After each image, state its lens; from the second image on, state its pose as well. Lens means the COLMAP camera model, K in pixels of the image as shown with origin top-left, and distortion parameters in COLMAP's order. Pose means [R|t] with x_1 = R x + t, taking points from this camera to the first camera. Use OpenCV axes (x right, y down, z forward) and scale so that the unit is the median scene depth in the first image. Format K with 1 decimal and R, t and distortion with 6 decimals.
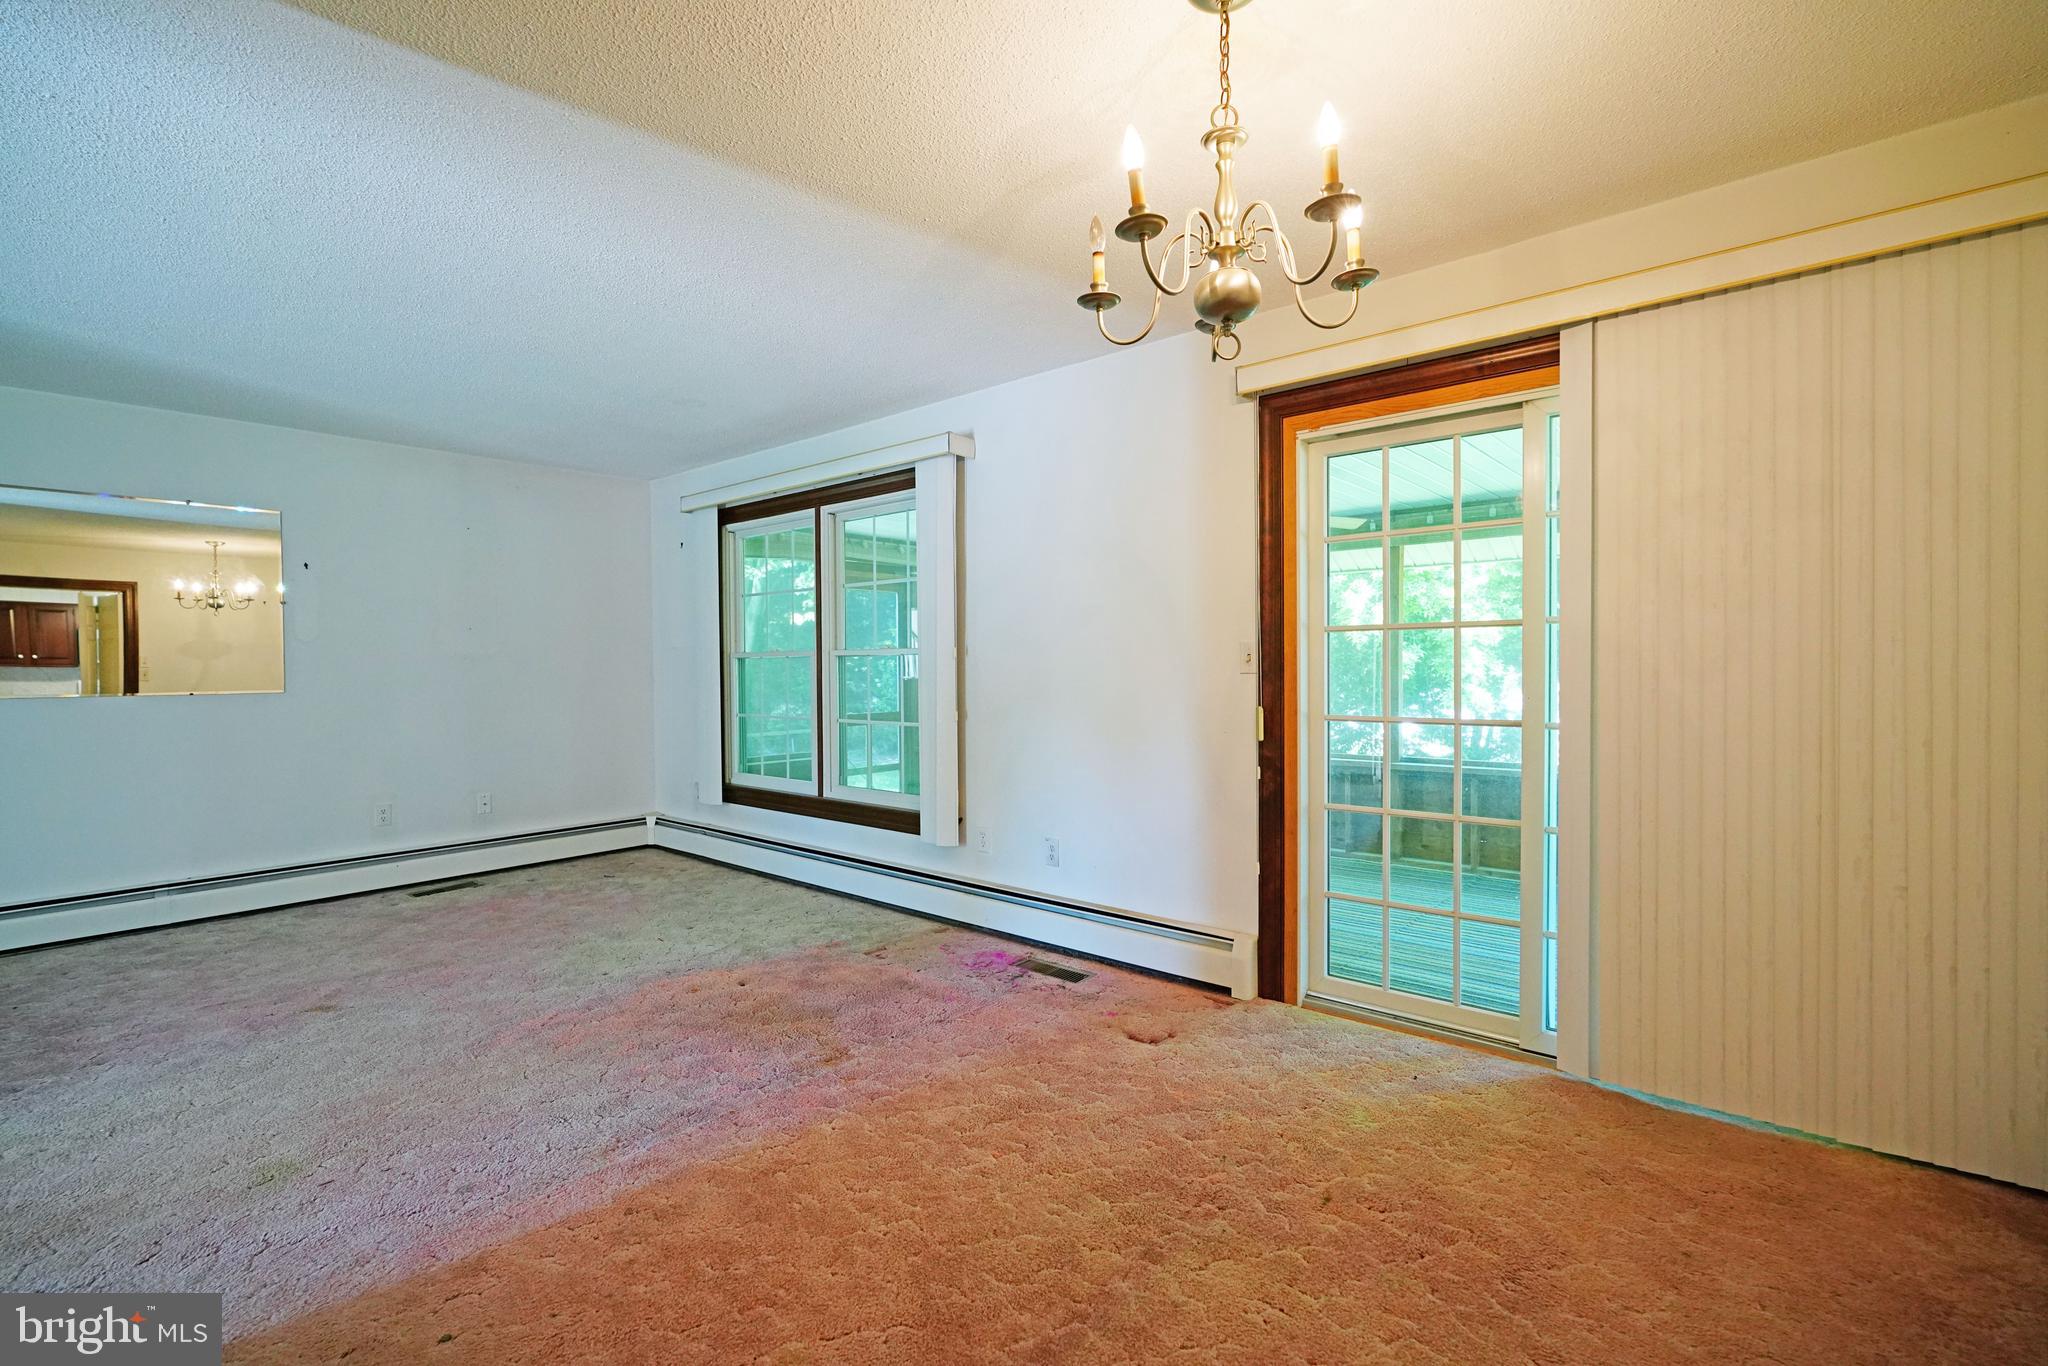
lens RADIAL K [[924.9, 0, 1013.5], [0, 924.9, 684.9], [0, 0, 1]] dist [-0.001133, 0.000015]
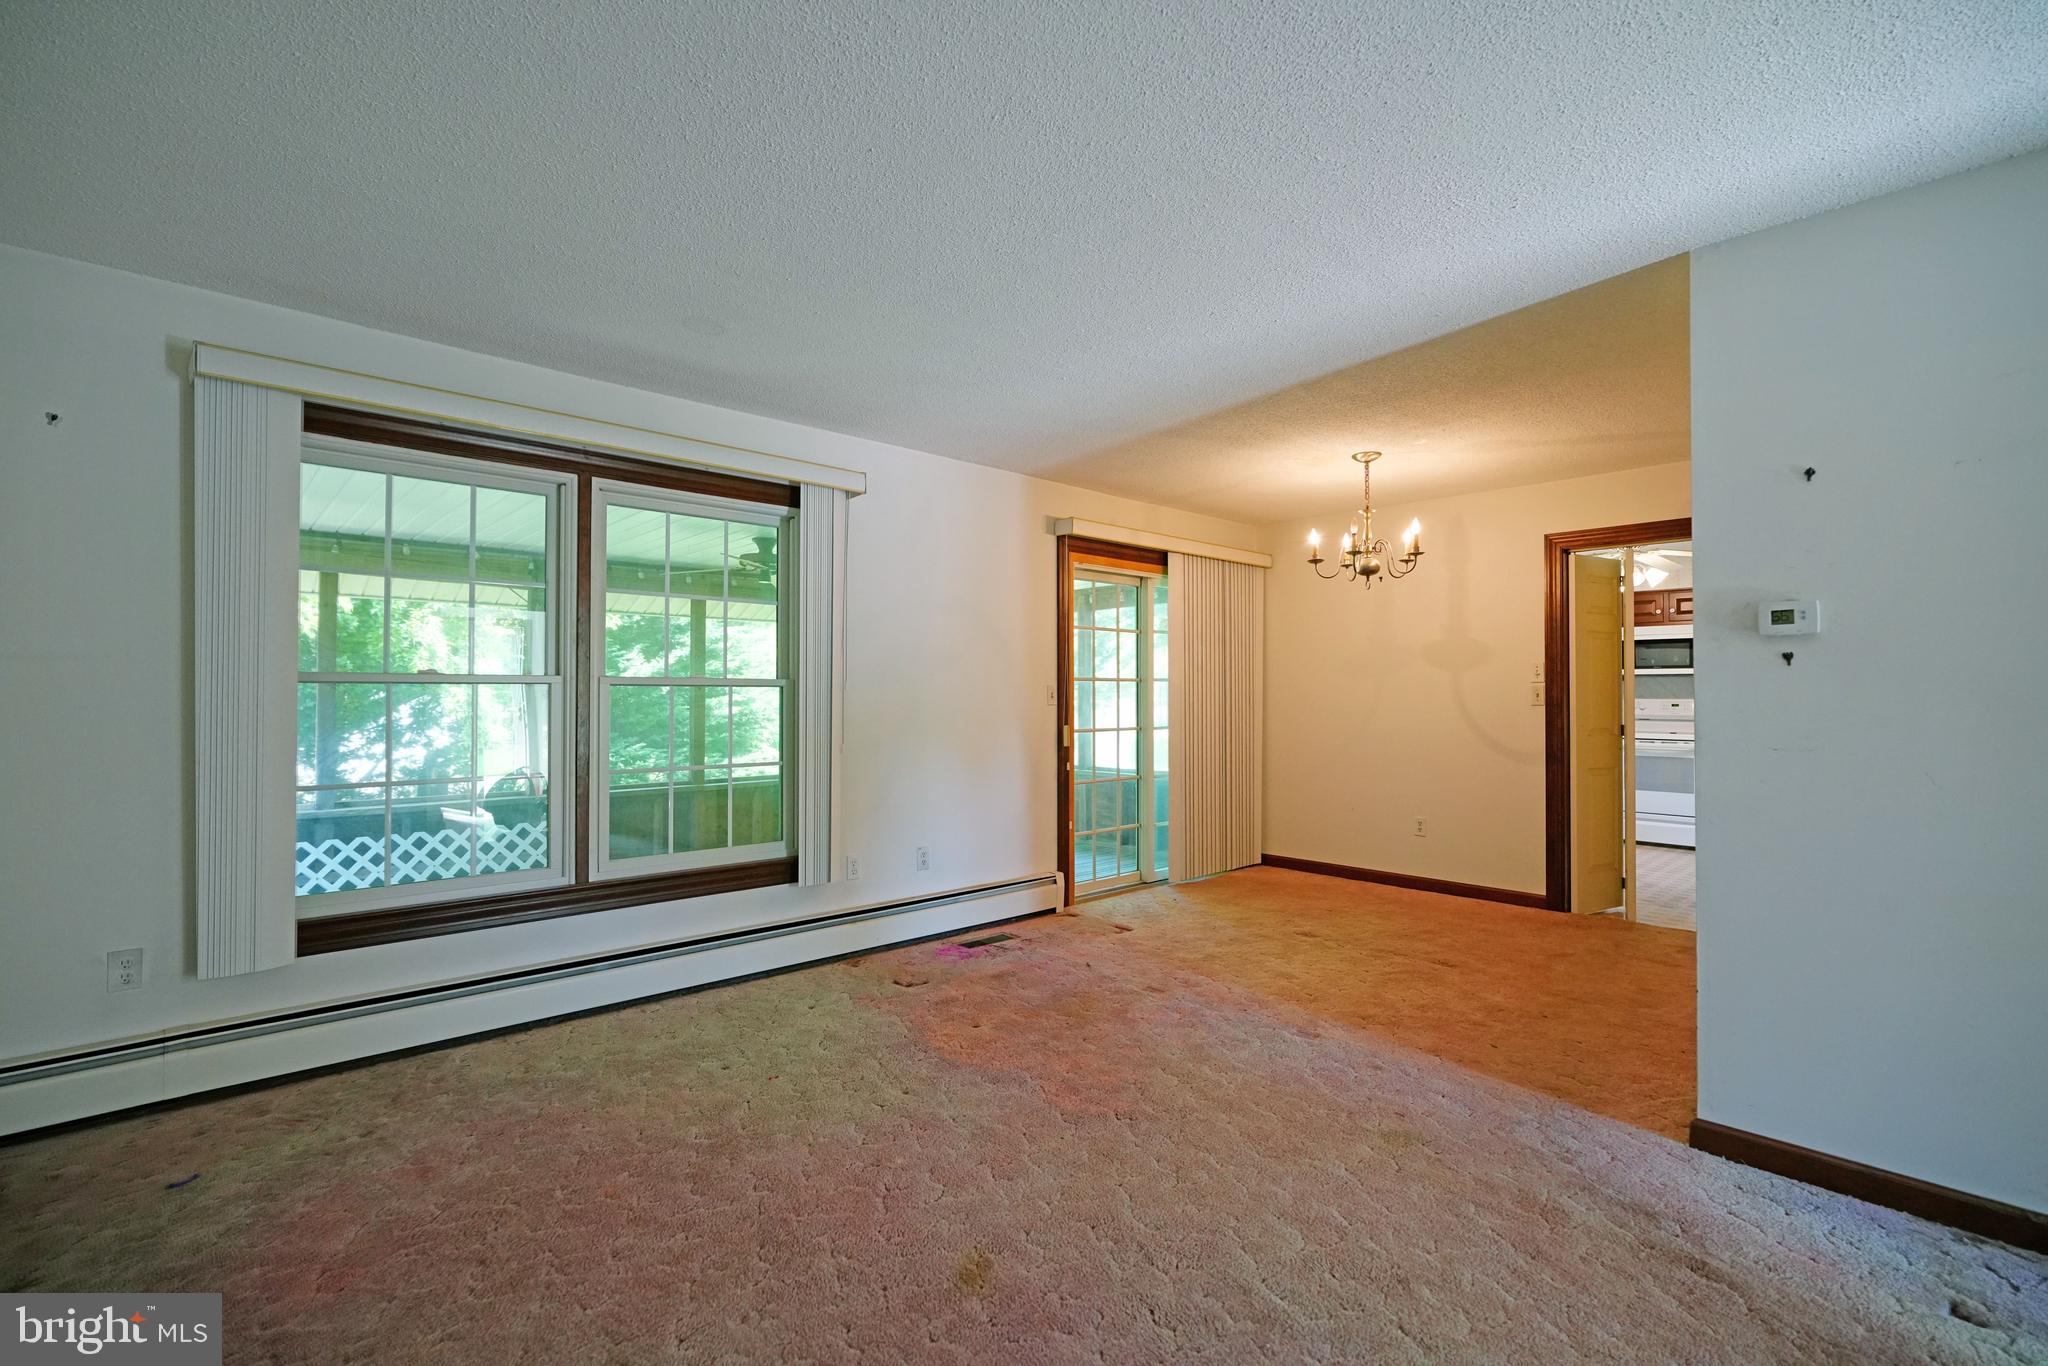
lens RADIAL K [[918.4, 0, 1024.0], [0, 918.4, 683.0], [0, 0, 1]] dist [-0.020495, 0.008796]
pose [[0.096183, 0.030214, 0.994905, -1.072423], [0.027408, 0.999080, -0.032990, 0.001239], [-0.994986, 0.030441, 0.095267, 0.733311]]
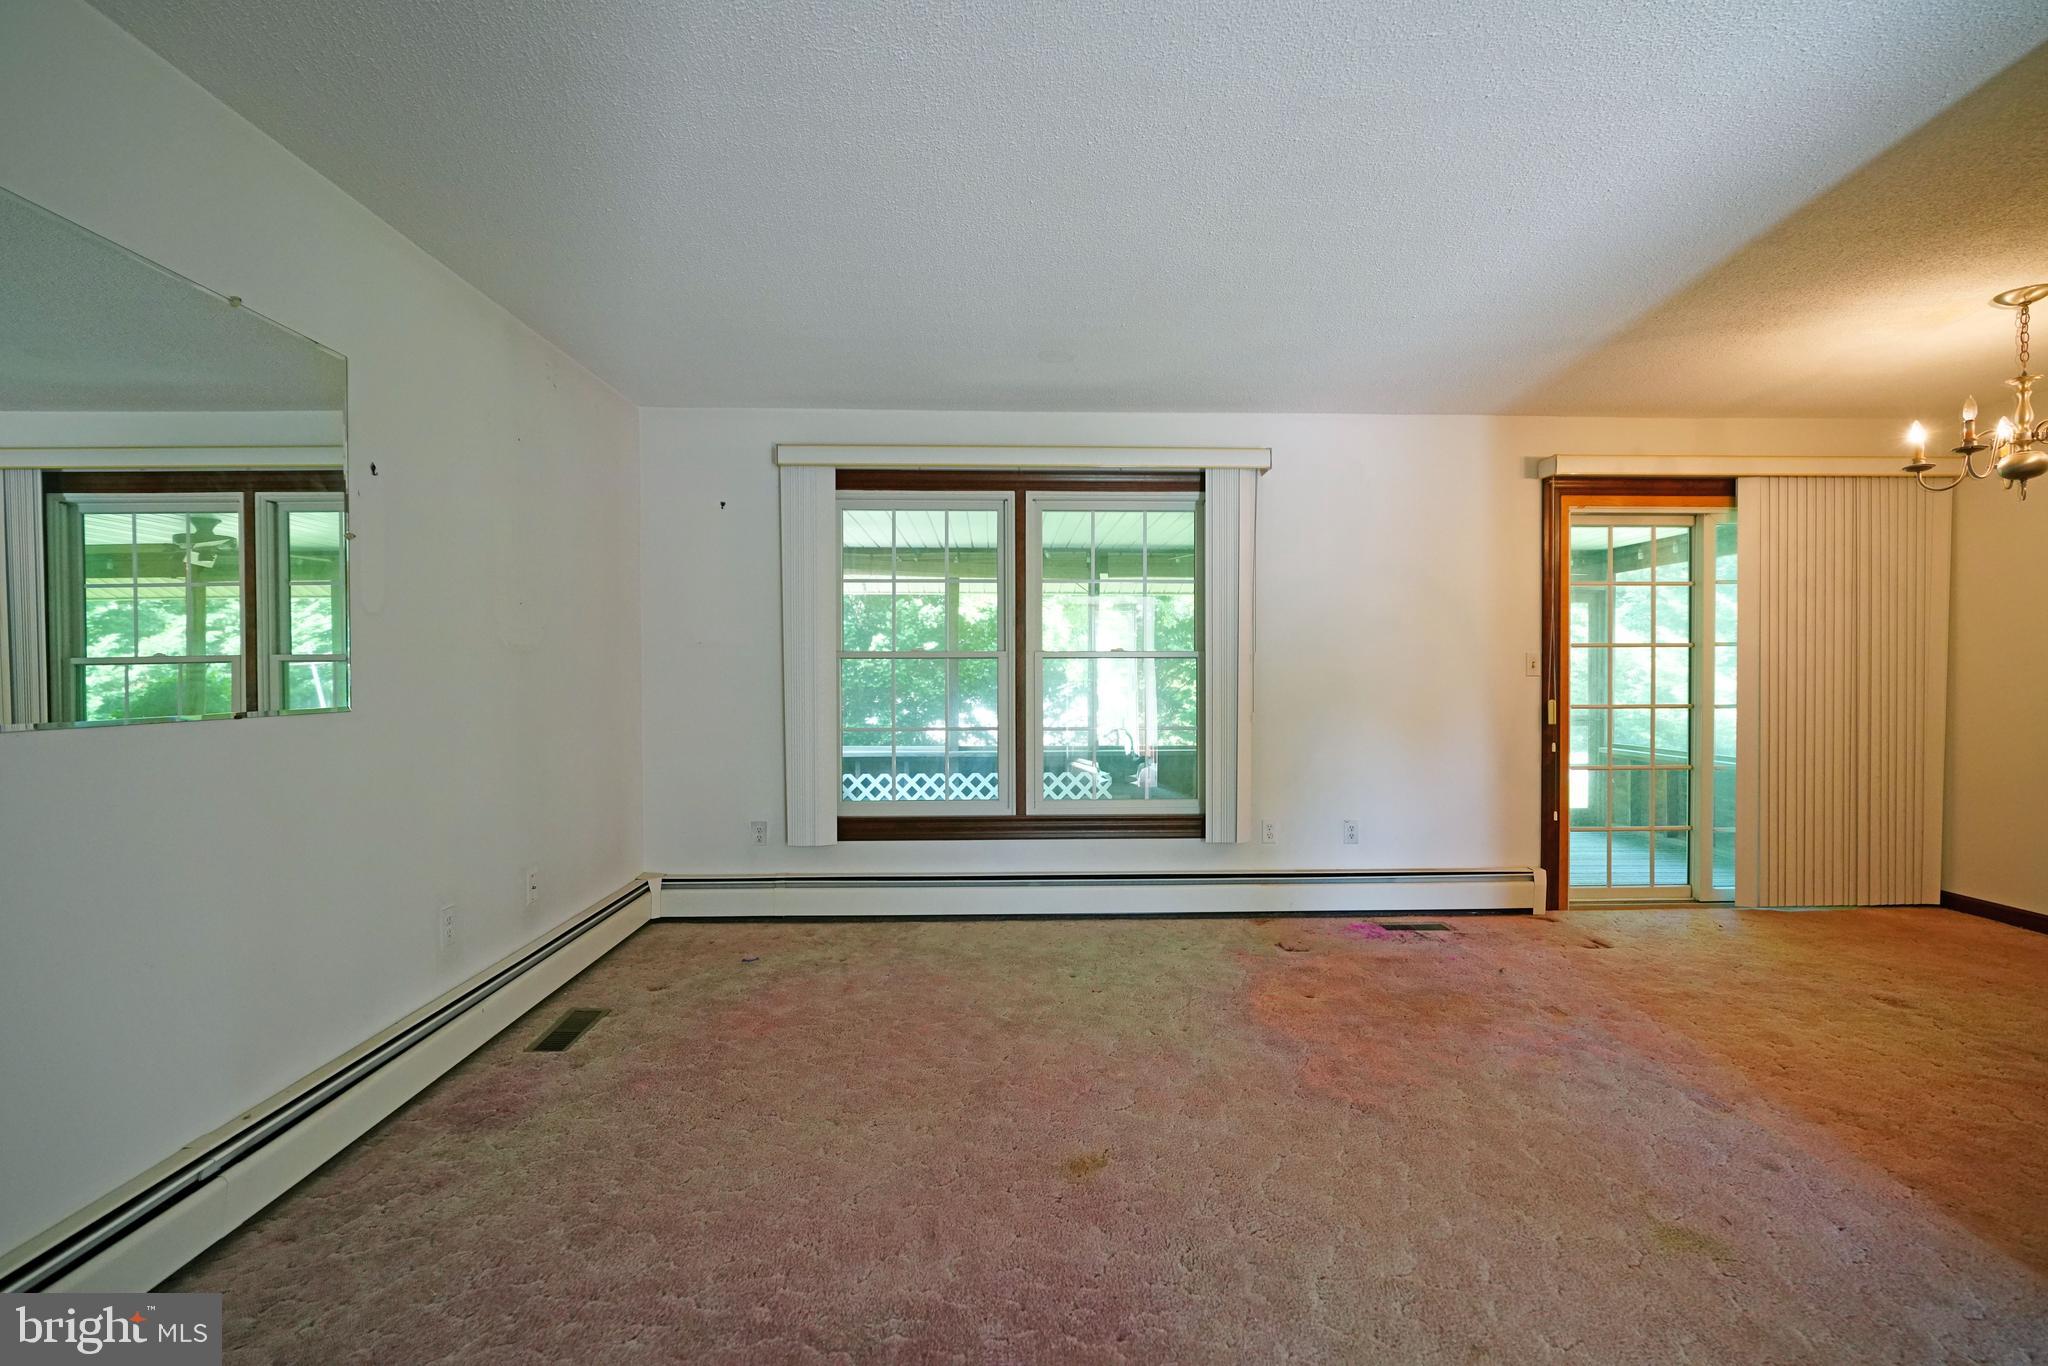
lens RADIAL K [[912.4, 0, 1018.7], [0, 912.4, 682.9], [0, 0, 1]] dist [-0.017341, 0.006621]
pose [[0.727354, 0.004030, 0.686250, -0.999219], [0.011358, 0.999775, -0.017909, 0.011564], [-0.686168, 0.020820, 0.727145, 0.445820]]
